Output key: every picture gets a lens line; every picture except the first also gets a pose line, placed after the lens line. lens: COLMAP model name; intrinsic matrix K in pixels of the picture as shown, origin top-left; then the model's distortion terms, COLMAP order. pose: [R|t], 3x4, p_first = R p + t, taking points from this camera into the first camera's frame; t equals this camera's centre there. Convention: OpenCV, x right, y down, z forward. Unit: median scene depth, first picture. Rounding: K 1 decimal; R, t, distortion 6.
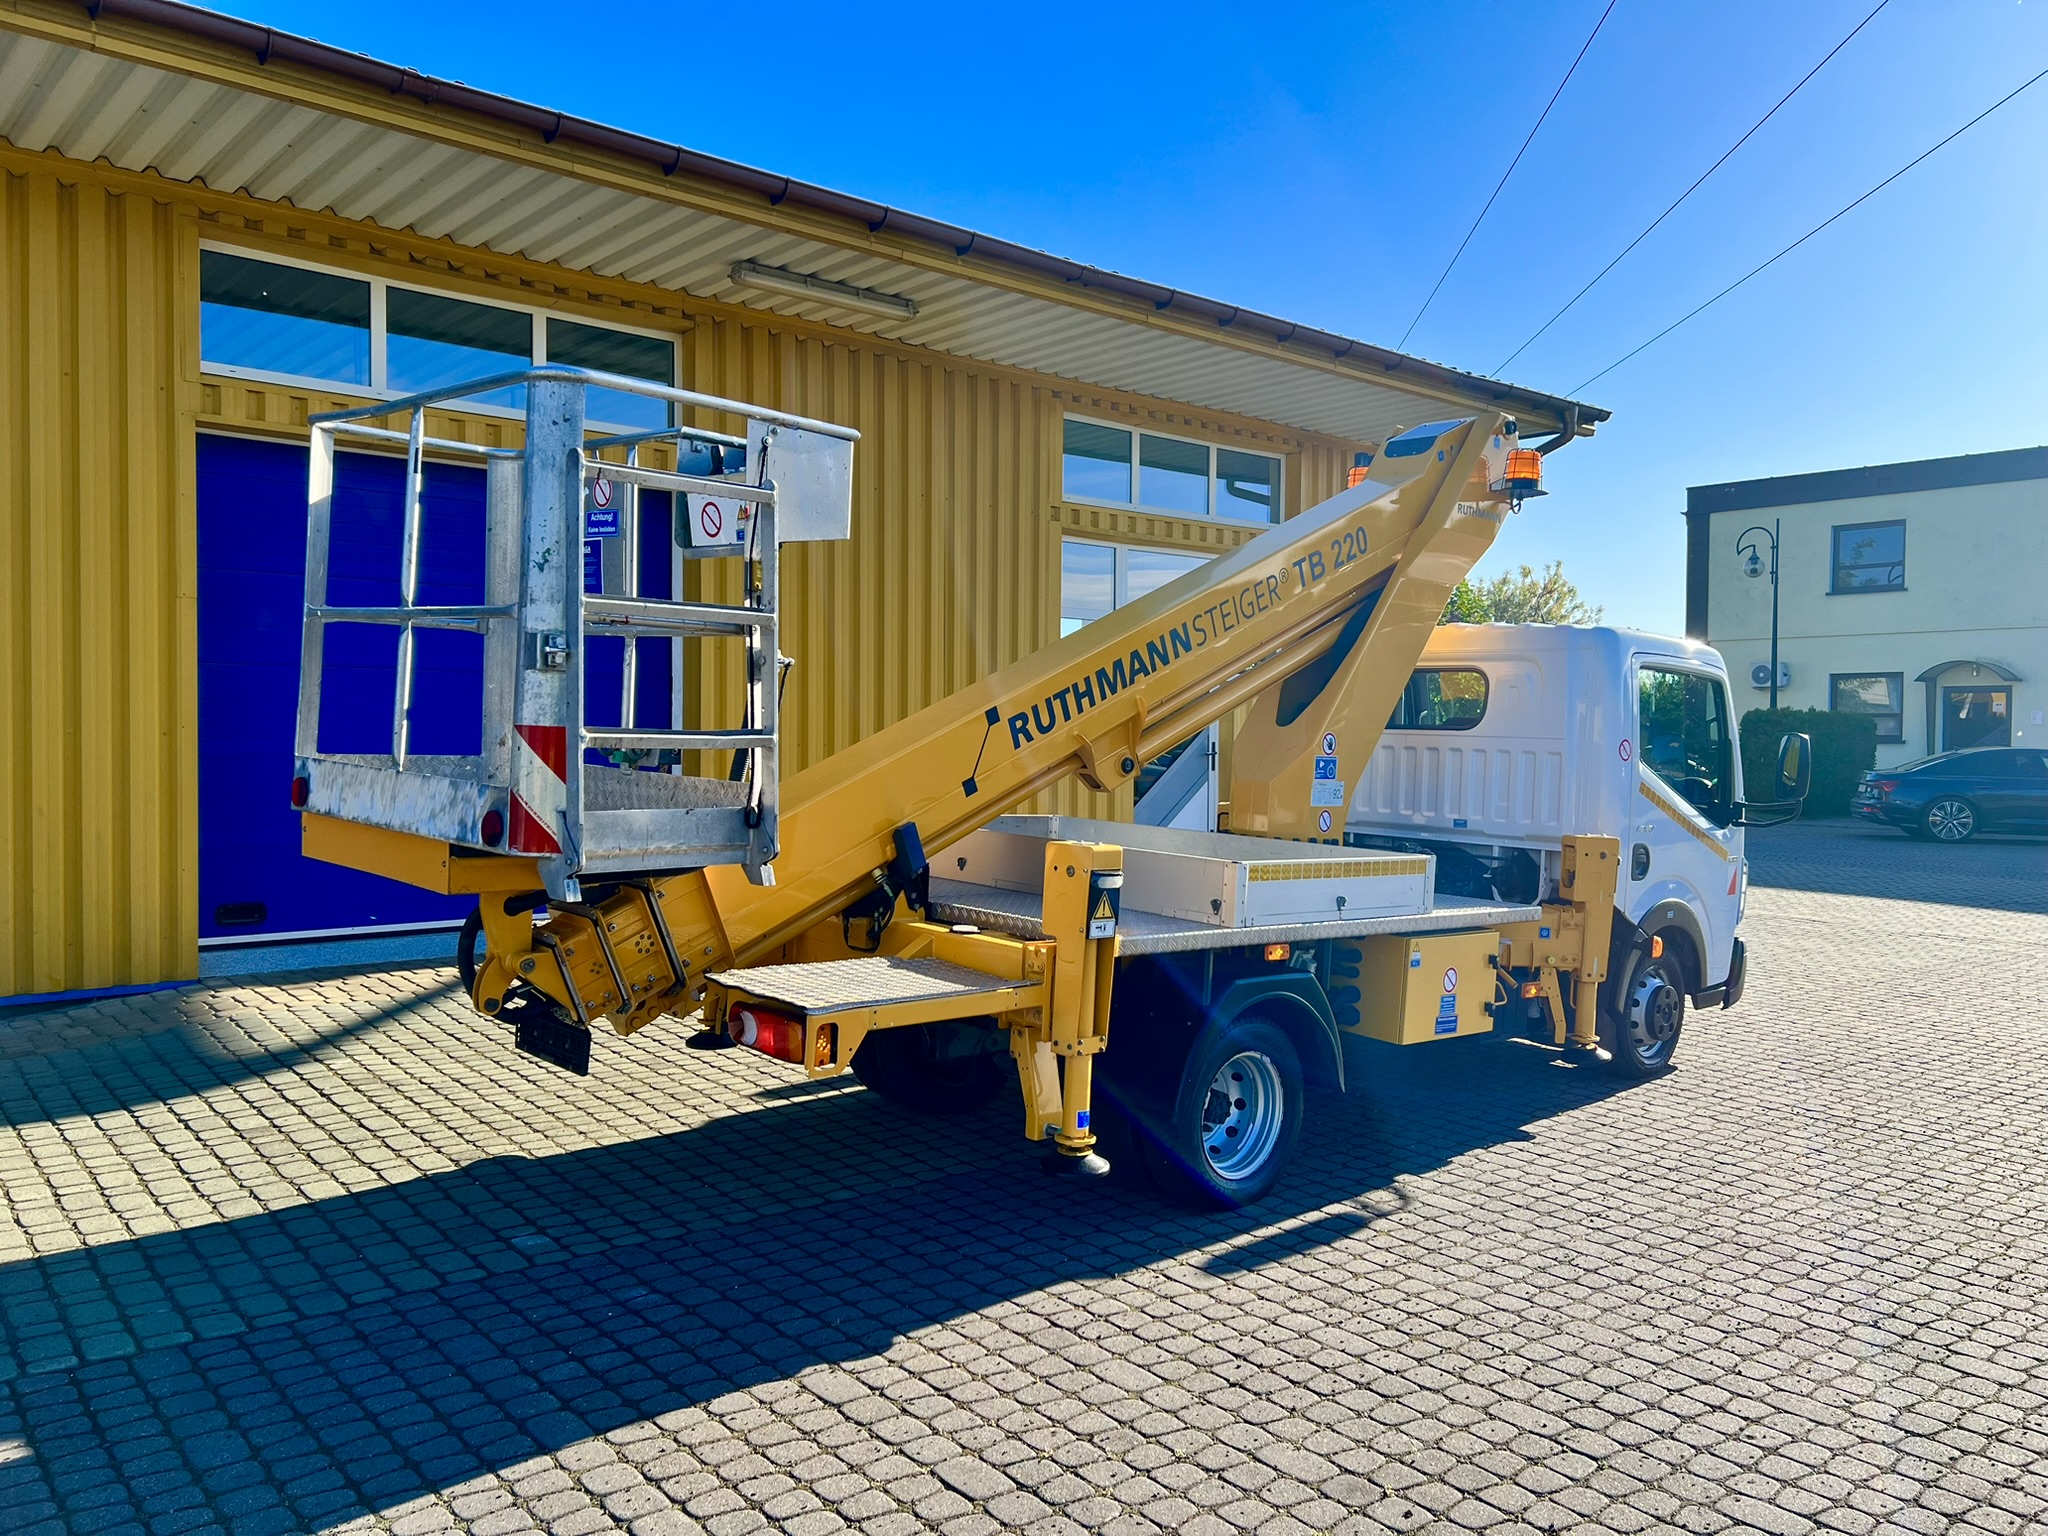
lens RADIAL K [[1604.6, 0, 958.0], [0, 1604.6, 774.4], [0, 0, 1]] dist [0.034945, -0.004053]
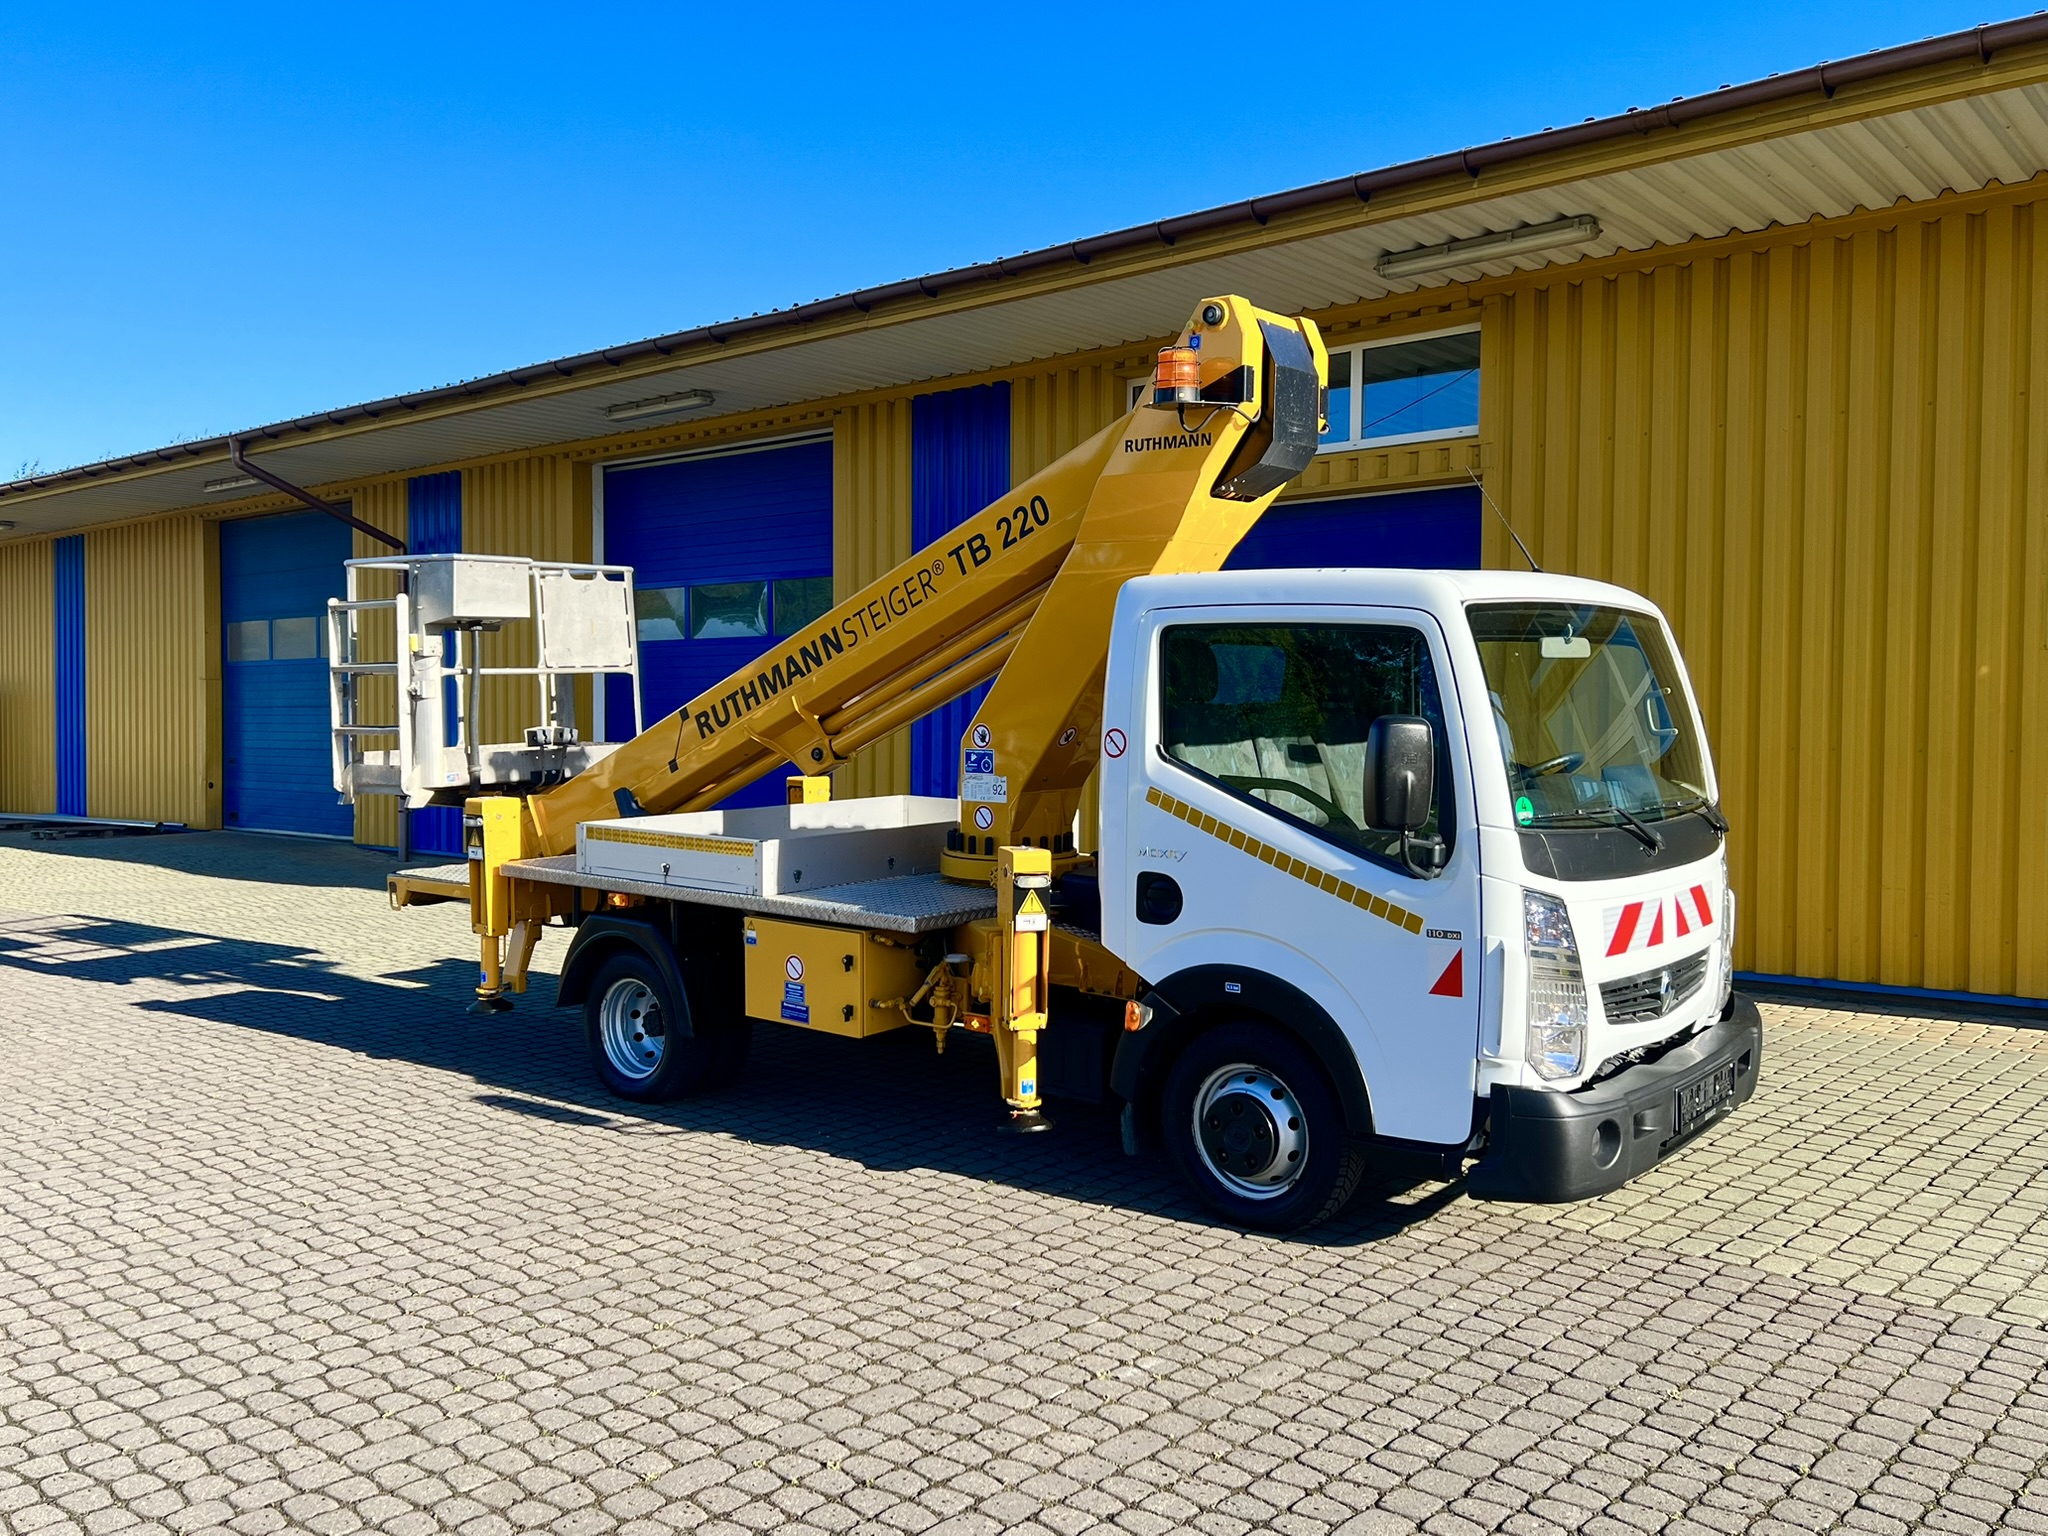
lens RADIAL K [[1698.9, 0, 957.0], [0, 1698.9, 771.7], [0, 0, 1]] dist [0.007771, -0.019176]
pose [[0.140342, 0.015415, -0.989983, 1.386994], [-0.029805, 0.999491, 0.011337, -0.010112], [0.989654, 0.027916, 0.140730, 0.960841]]
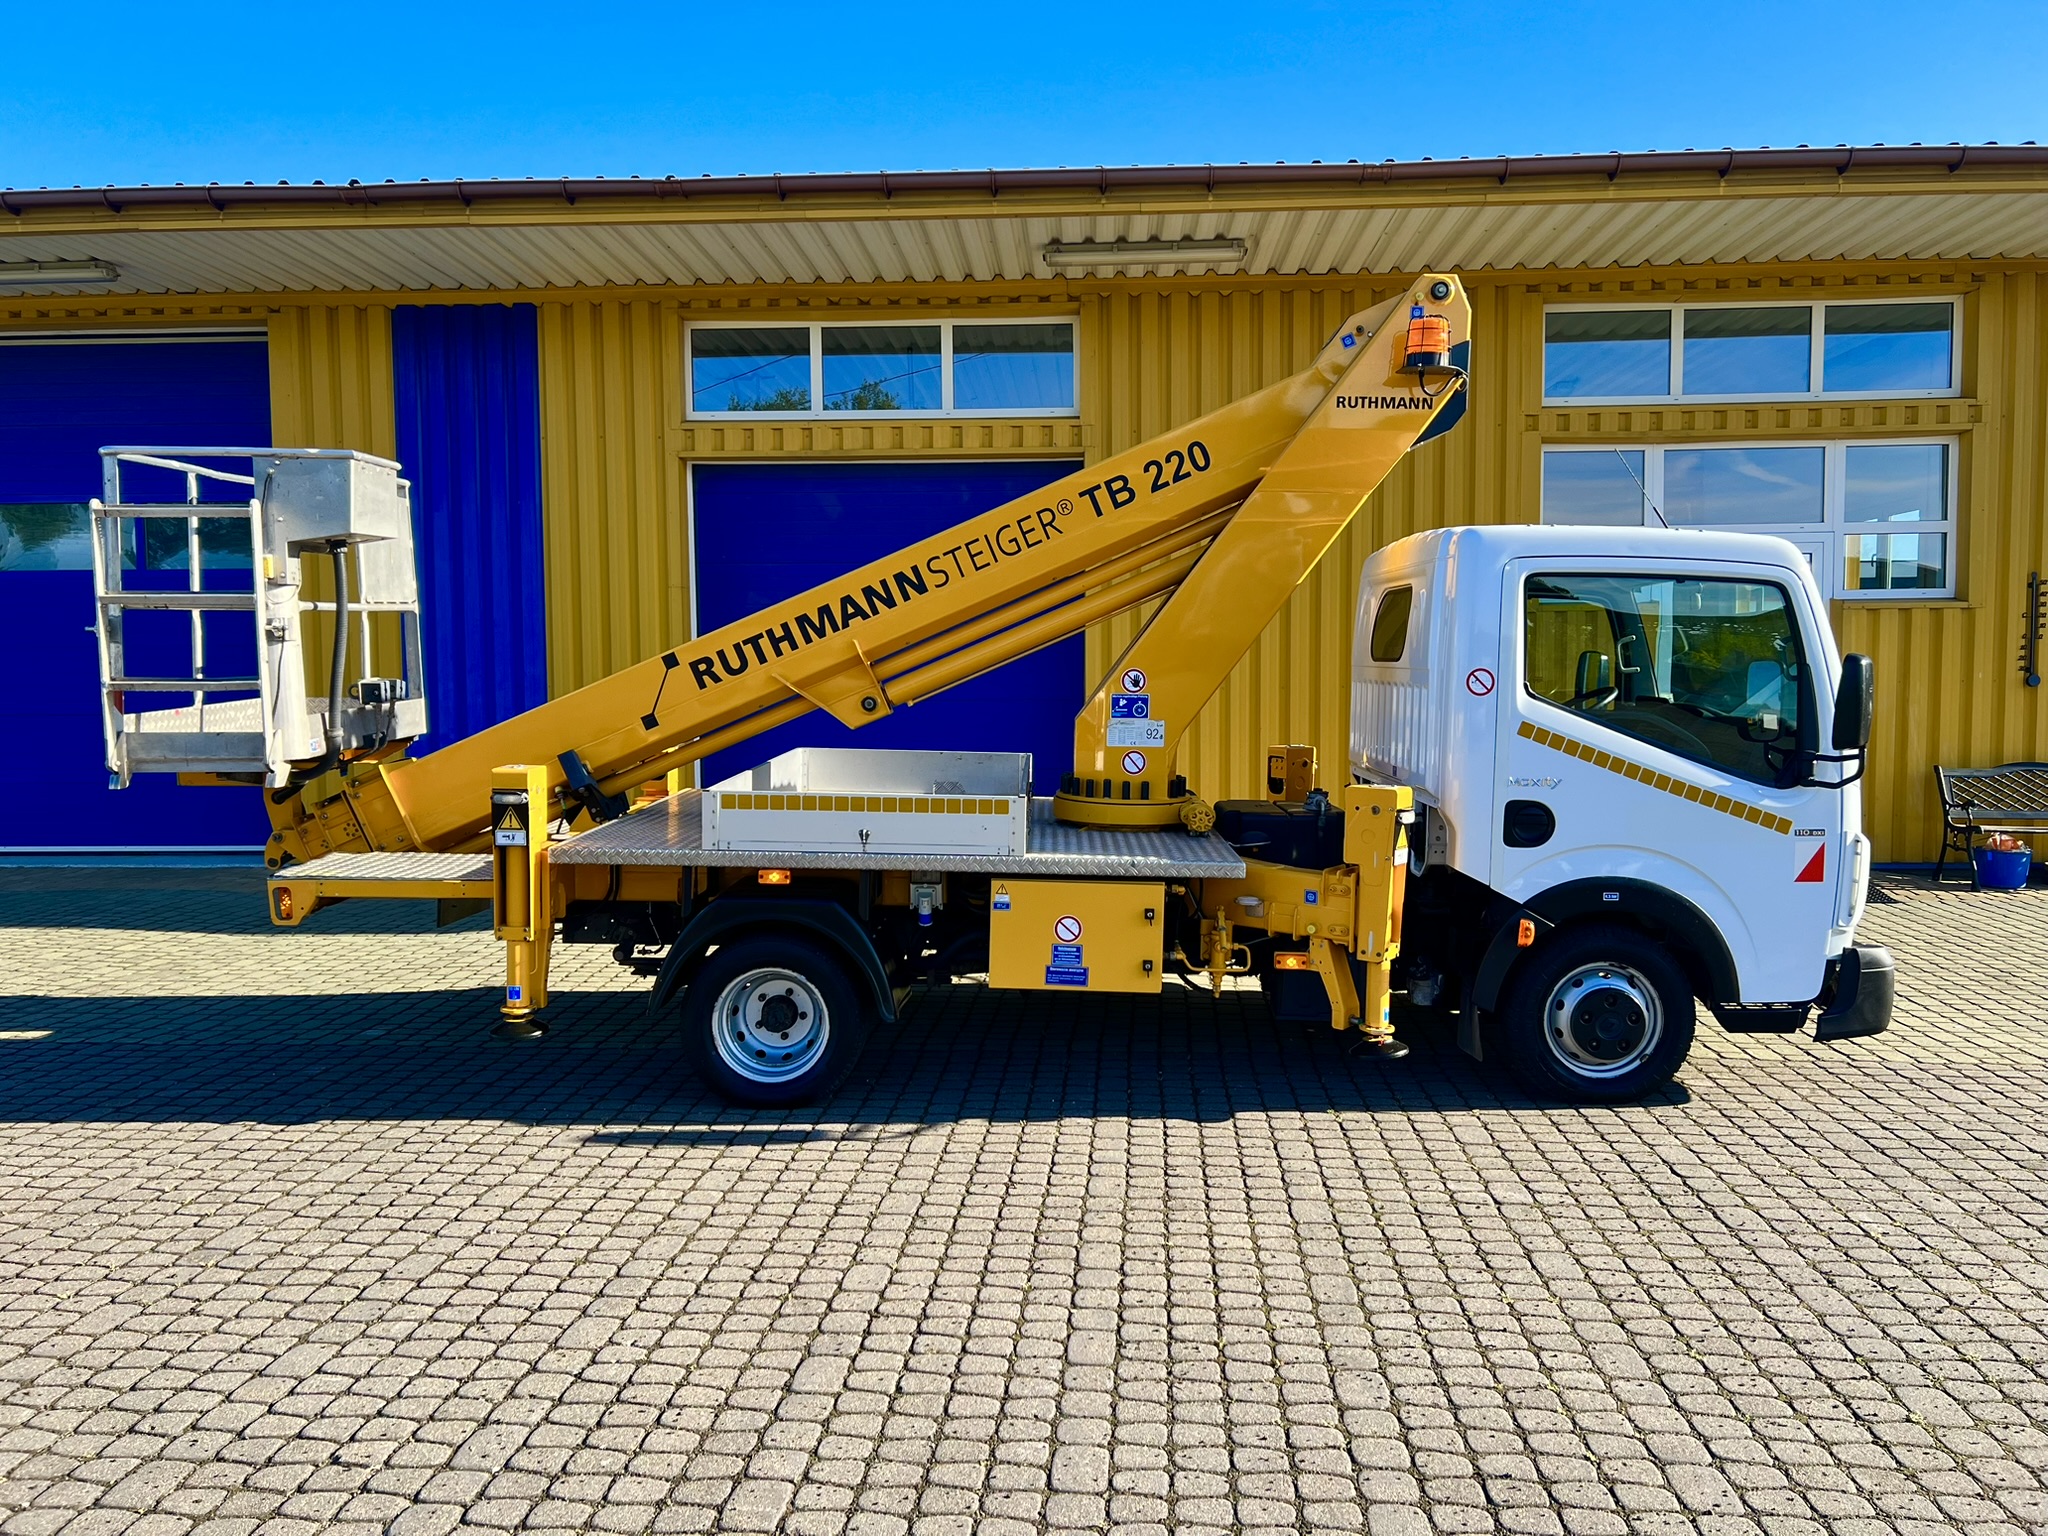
lens RADIAL K [[1558.2, 0, 1010.5], [0, 1558.2, 778.8], [0, 0, 1]] dist [0.034646, -0.044172]
pose [[0.716134, 0.029782, -0.697328, 0.931066], [-0.004338, 0.999260, 0.038221, 0.004690], [0.697950, -0.024346, 0.715733, 0.332601]]
